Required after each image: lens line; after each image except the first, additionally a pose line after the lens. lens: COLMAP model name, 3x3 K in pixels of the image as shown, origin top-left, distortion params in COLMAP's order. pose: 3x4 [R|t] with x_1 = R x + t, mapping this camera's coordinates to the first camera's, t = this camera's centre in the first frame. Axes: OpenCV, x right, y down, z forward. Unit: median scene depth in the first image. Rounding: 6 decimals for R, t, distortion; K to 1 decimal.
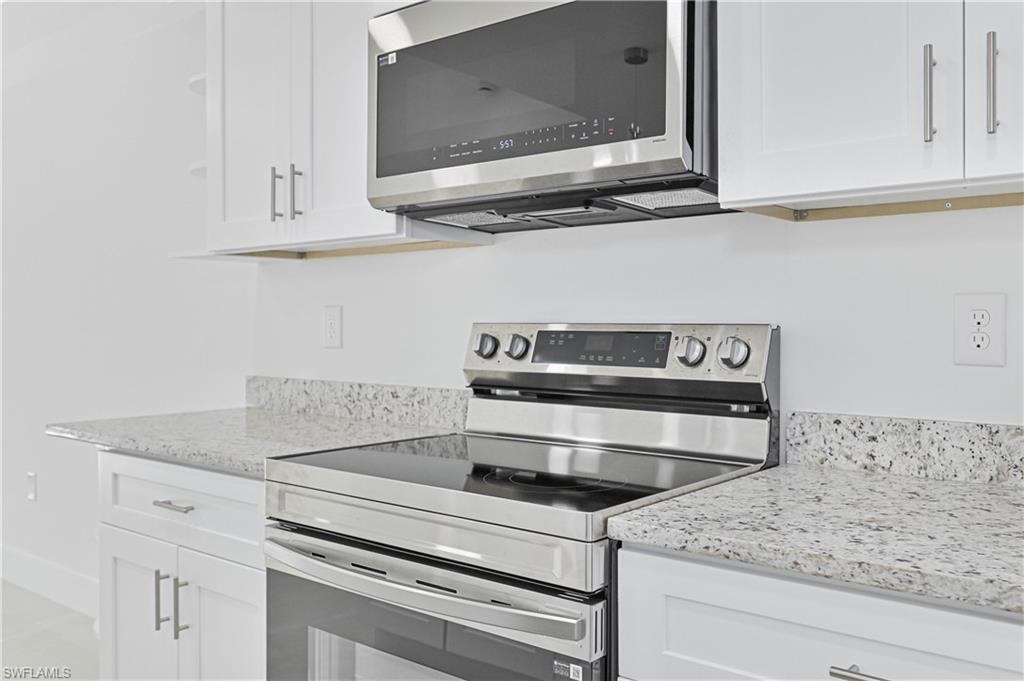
lens RADIAL K [[891.8, 0, 510.9], [0, 891.8, 332.3], [0, 0, 1]] dist [-0.004695, 0.000011]
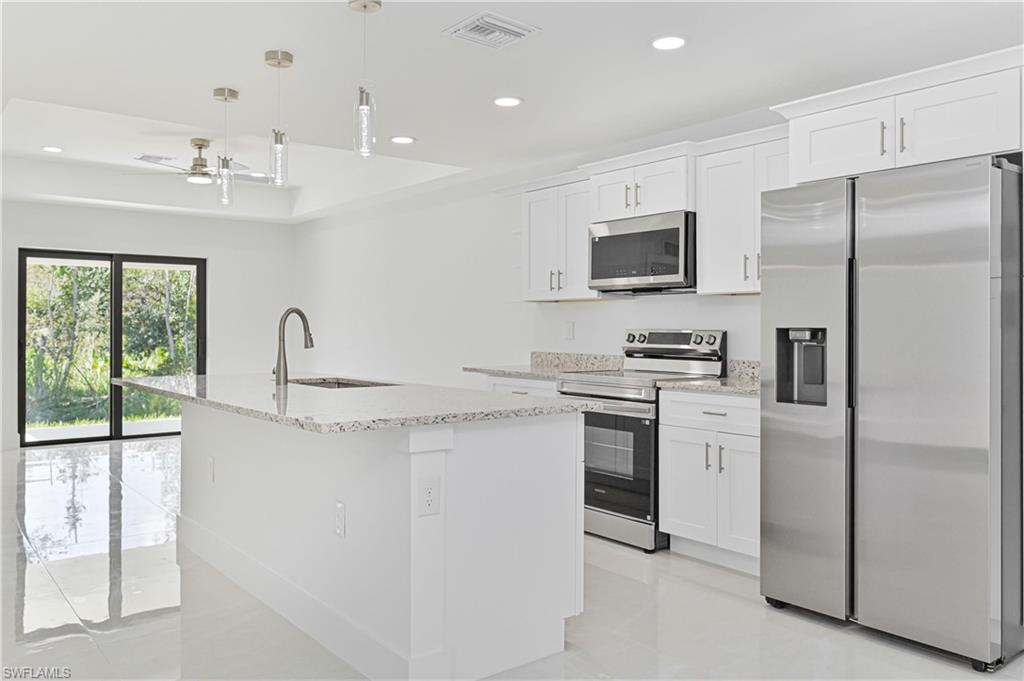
lens RADIAL K [[788.8, 0, 538.0], [0, 788.8, 320.9], [0, 0, 1]] dist [-0.012661, -0.004039]
pose [[0.983255, 0.003092, -0.182210, 0.147268], [-0.006893, 0.999772, -0.020232, 0.015460], [0.182105, 0.021149, 0.983052, -1.562416]]
